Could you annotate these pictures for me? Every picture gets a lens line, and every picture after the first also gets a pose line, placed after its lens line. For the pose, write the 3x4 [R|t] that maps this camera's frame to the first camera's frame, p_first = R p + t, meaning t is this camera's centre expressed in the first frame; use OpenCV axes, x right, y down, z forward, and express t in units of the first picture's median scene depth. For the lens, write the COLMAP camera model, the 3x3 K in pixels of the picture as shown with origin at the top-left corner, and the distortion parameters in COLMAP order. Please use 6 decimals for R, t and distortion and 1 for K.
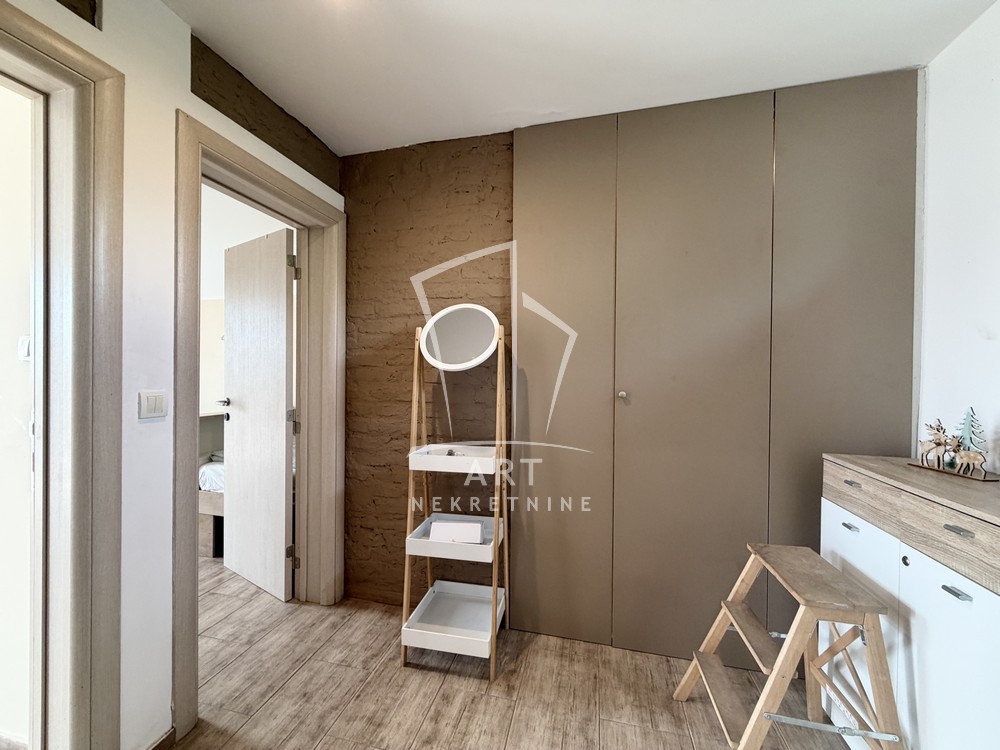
lens RADIAL K [[401.3, 0, 496.0], [0, 401.3, 377.5], [0, 0, 1]] dist [-0.001507, -0.000163]
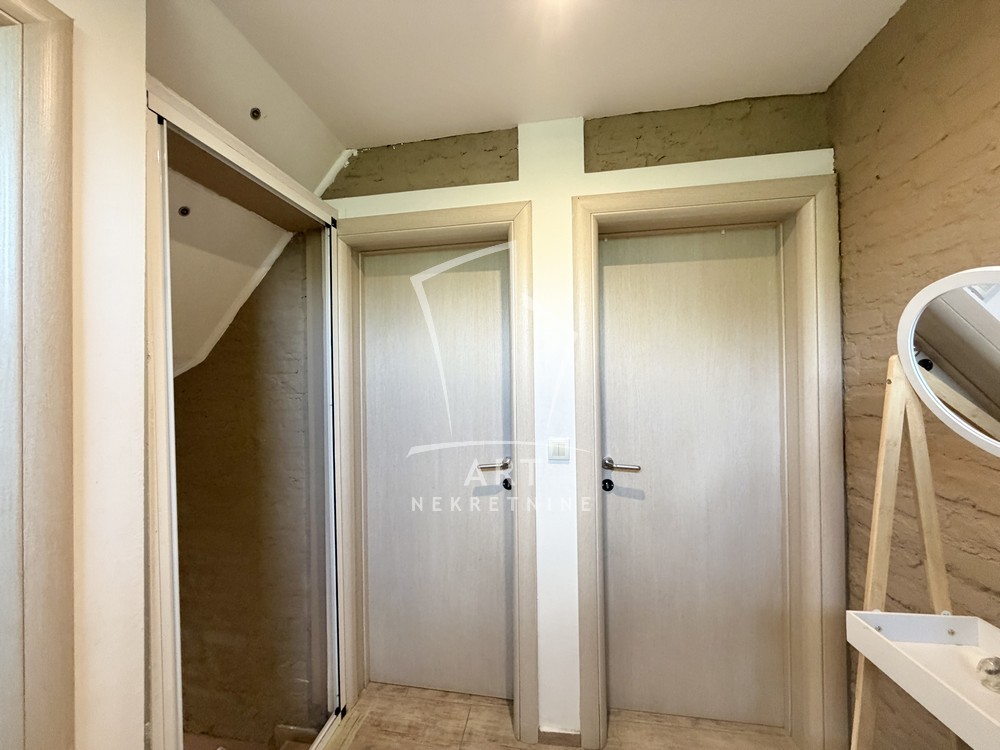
lens RADIAL K [[401.3, 0, 496.0], [0, 401.3, 377.5], [0, 0, 1]] dist [-0.001507, -0.000163]
pose [[0.087223, -0.016485, -0.996052, 0.206089], [0.005391, 0.999856, -0.016076, -0.077808], [0.996174, -0.003968, 0.087299, 0.410557]]
